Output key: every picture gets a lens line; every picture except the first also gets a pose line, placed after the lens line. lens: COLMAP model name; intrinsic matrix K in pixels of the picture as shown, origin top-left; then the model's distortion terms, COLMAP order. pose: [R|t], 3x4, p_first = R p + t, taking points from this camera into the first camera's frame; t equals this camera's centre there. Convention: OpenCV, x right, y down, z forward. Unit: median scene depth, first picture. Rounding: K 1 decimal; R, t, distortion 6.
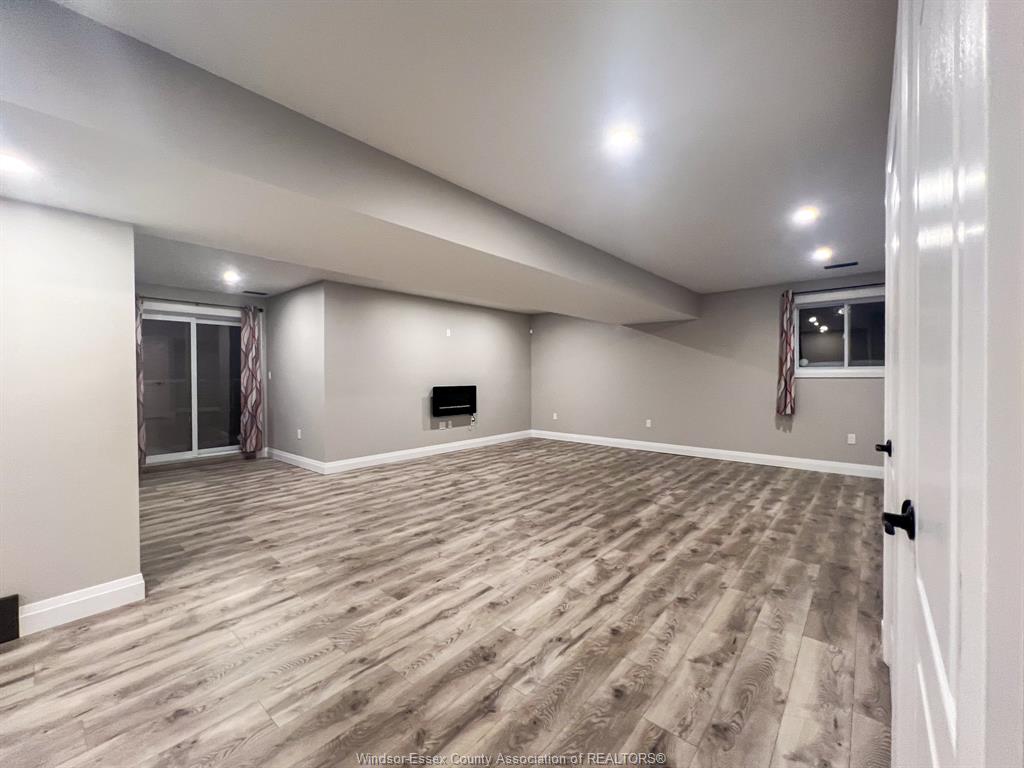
lens RADIAL K [[414.2, 0, 517.6], [0, 414.2, 378.2], [0, 0, 1]] dist [0.003296, 0.000196]
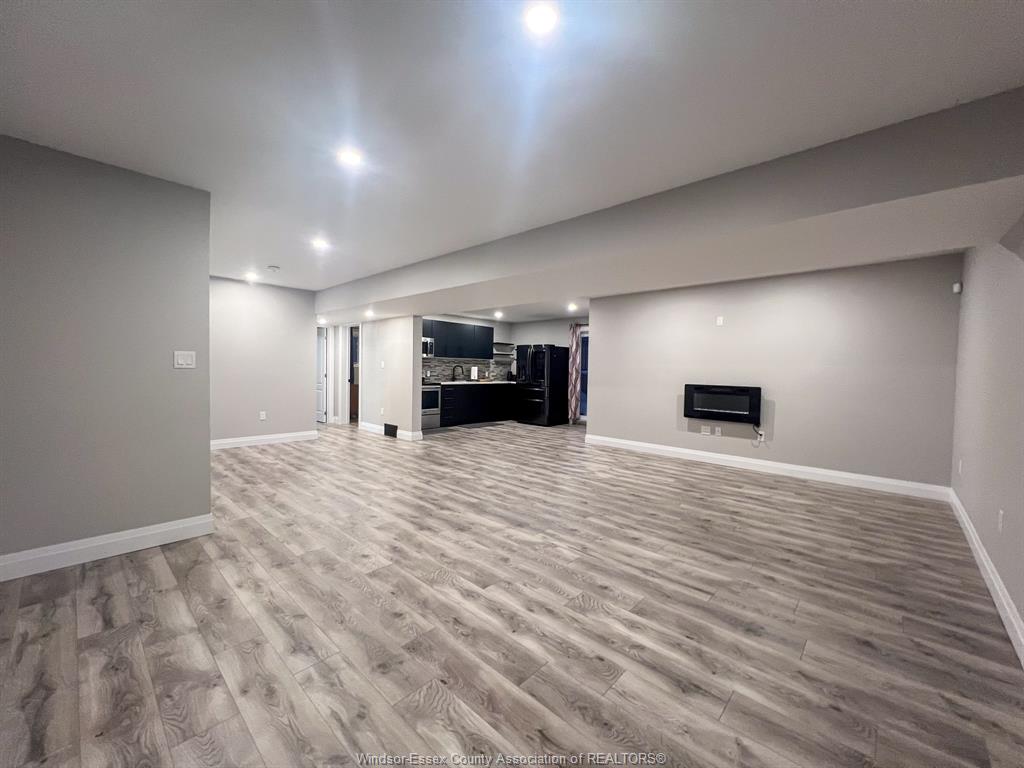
lens RADIAL K [[414.2, 0, 517.3], [0, 414.2, 384.5], [0, 0, 1]] dist [0.003296, 0.000196]
pose [[-0.040384, 0.038639, -0.998437, 1.209493], [-0.027463, 0.998832, 0.039765, -0.008133], [0.998807, 0.029026, -0.039275, 1.117803]]
